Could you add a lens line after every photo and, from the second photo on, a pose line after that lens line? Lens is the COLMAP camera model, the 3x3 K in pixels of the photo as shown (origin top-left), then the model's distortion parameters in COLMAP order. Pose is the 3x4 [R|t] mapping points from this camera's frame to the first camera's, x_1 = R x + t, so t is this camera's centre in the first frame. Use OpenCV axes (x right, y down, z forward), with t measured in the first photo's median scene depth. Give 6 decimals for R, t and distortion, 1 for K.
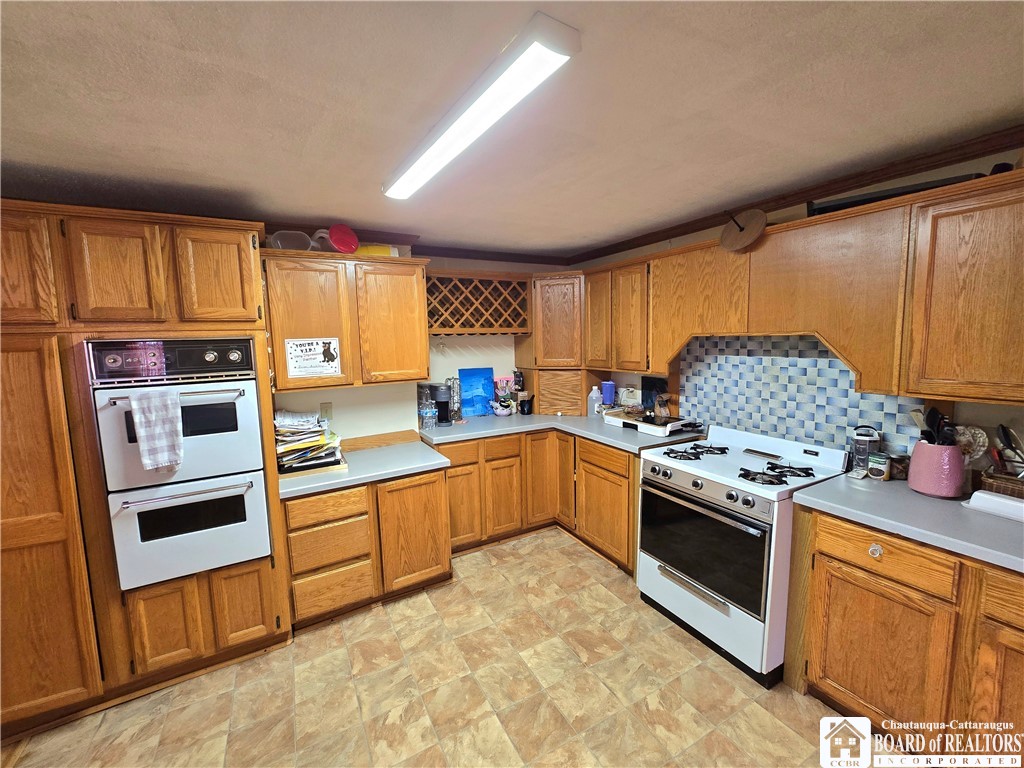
lens RADIAL K [[417.8, 0, 509.4], [0, 417.8, 381.5], [0, 0, 1]] dist [-0.001805, 0.000218]
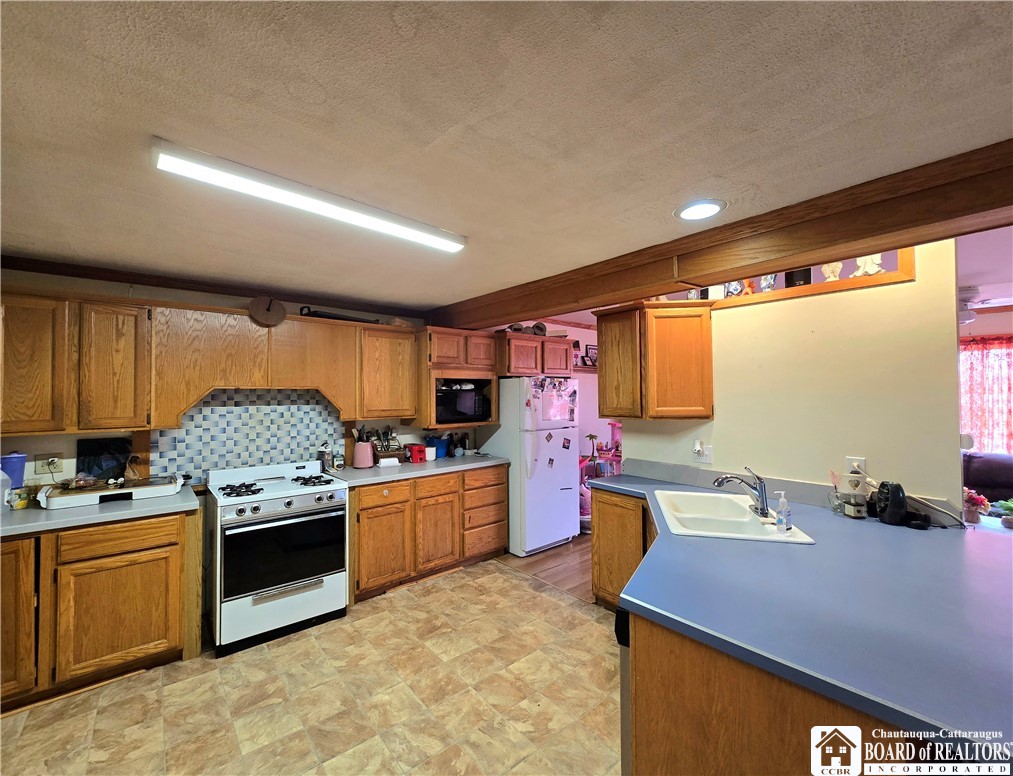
lens RADIAL K [[418.8, 0, 495.9], [0, 418.8, 386.5], [0, 0, 1]] dist [-0.008624, -0.000173]
pose [[-0.179719, 0.039905, 0.982908, -0.903132], [0.115904, 0.993076, -0.019126, -0.008665], [-0.976866, 0.110486, -0.183100, 0.566721]]
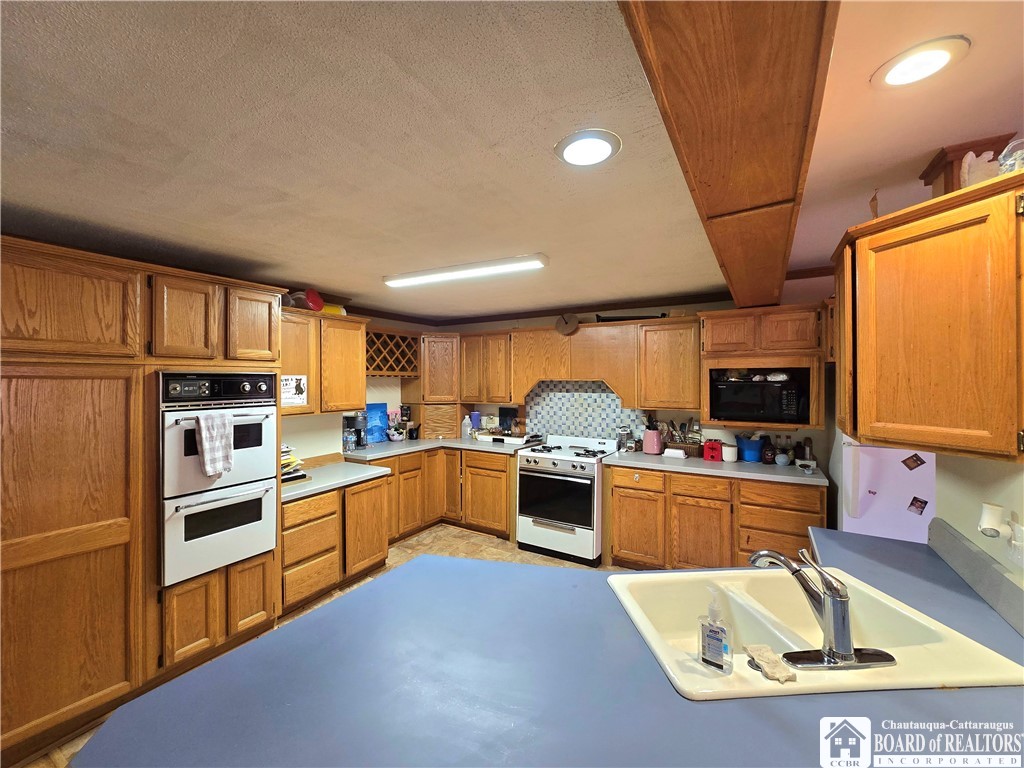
lens RADIAL K [[417.8, 0, 509.5], [0, 417.8, 382.9], [0, 0, 1]] dist [-0.001805, 0.000218]
pose [[0.869940, 0.018972, 0.492793, -0.577104], [0.033929, 0.994589, -0.098186, 0.072260], [-0.491989, 0.102136, 0.864589, -0.451863]]
